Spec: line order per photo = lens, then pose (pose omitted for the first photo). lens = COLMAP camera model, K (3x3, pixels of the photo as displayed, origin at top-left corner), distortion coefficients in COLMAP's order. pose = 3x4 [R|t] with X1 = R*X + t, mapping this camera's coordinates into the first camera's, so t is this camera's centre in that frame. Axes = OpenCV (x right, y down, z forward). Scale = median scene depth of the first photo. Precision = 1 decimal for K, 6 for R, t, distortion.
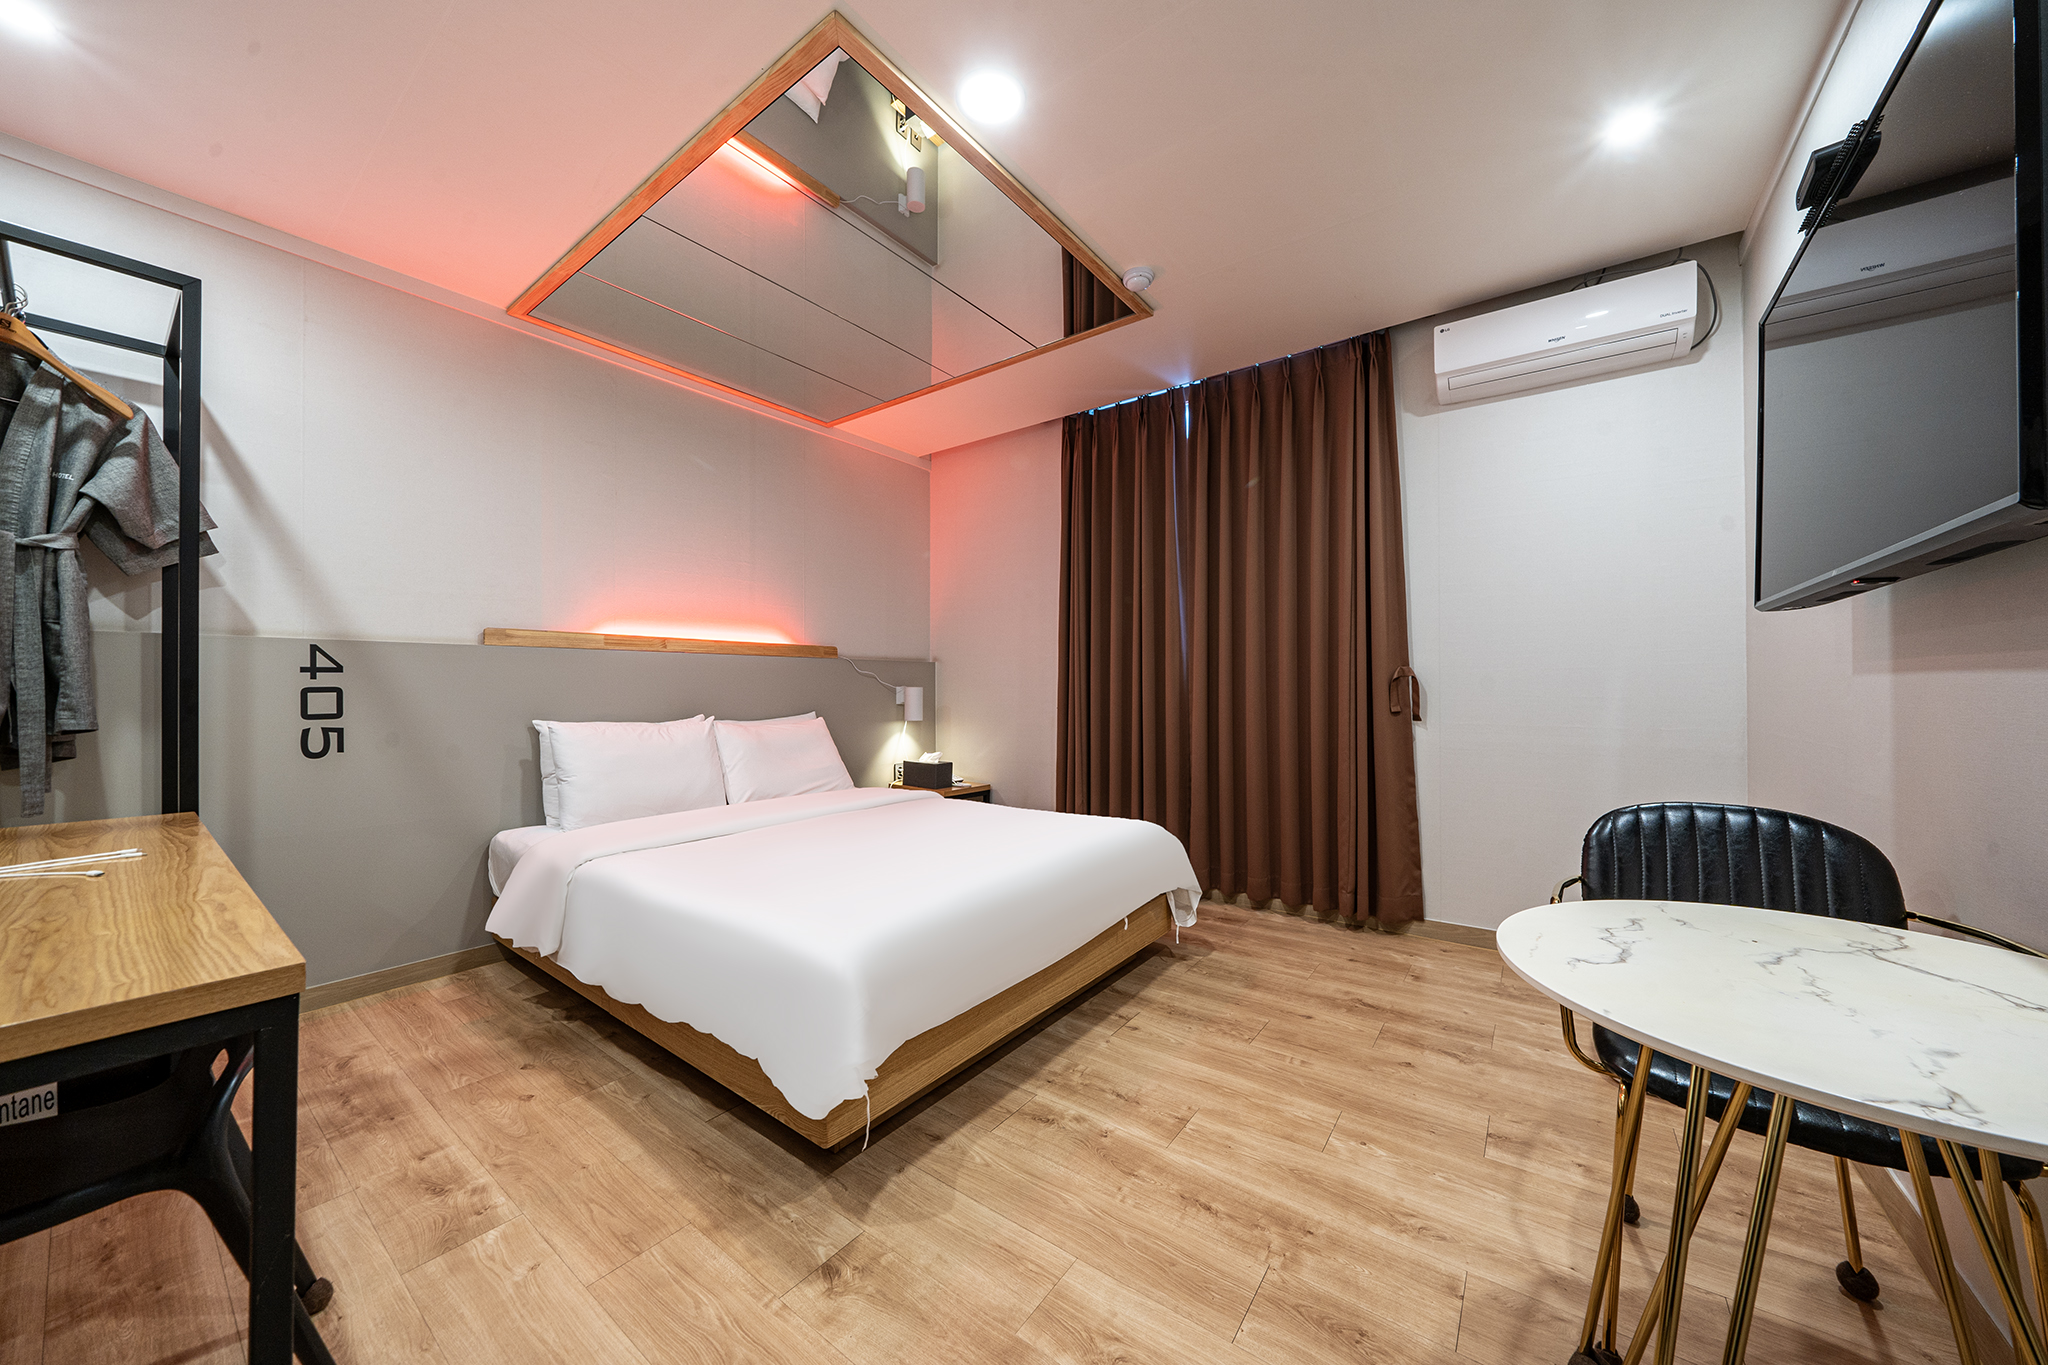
lens RADIAL K [[704.4, 0, 1034.8], [0, 704.4, 682.3], [0, 0, 1]] dist [-0.003885, 0.000258]
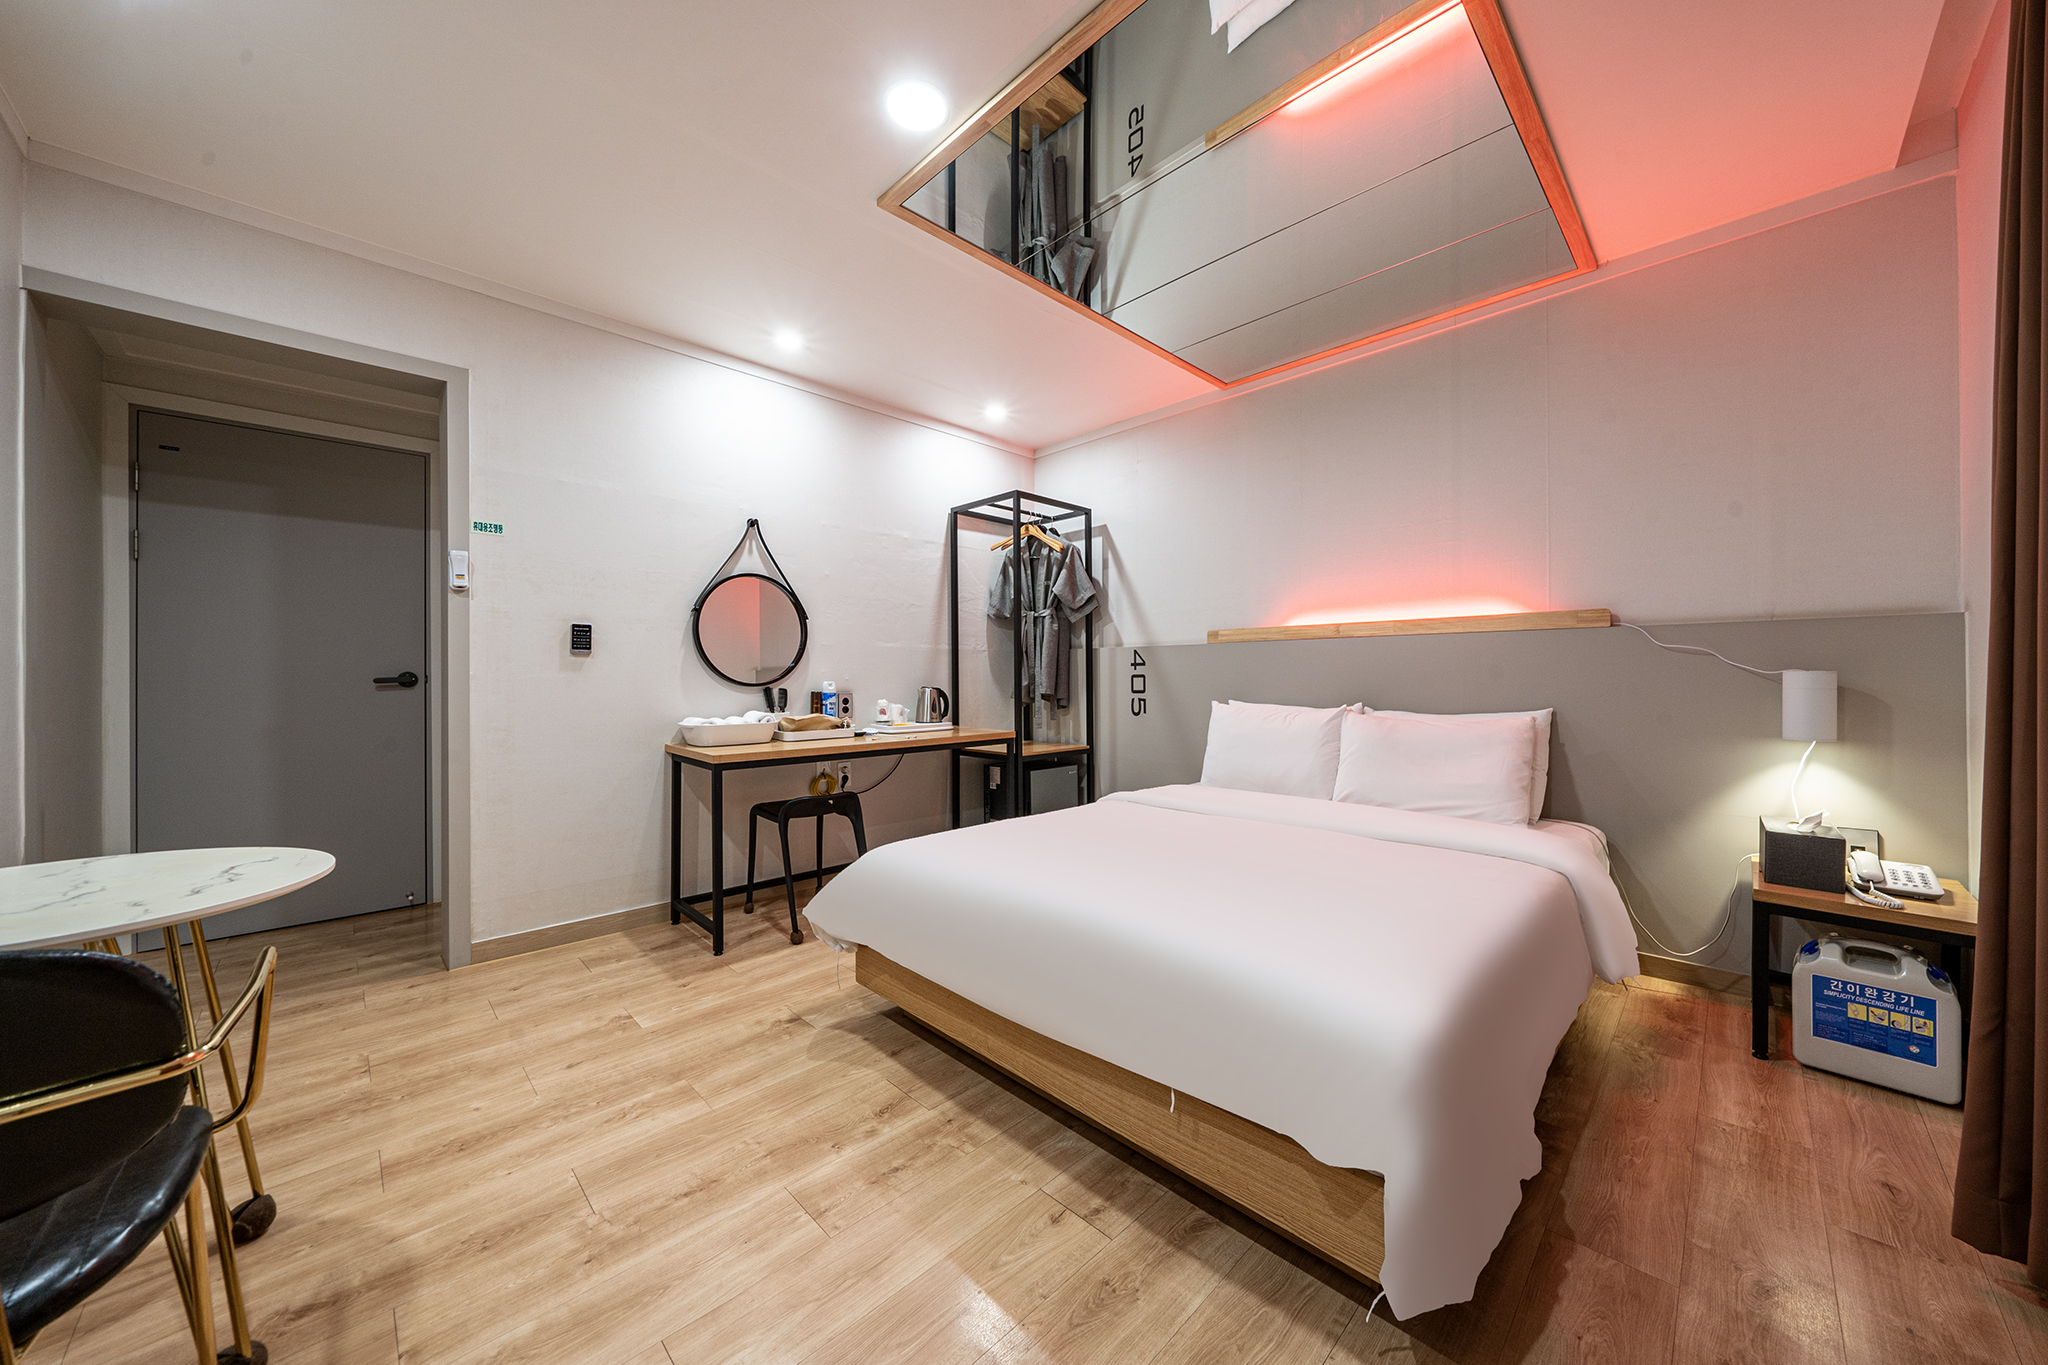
lens RADIAL K [[704.4, 0, 1041.8], [0, 704.4, 673.8], [0, 0, 1]] dist [-0.003885, 0.000258]
pose [[-0.145094, 0.000436, -0.989418, 0.892109], [0.012161, 0.999925, -0.001343, 0.006016], [0.989343, -0.012227, -0.145089, 1.265469]]
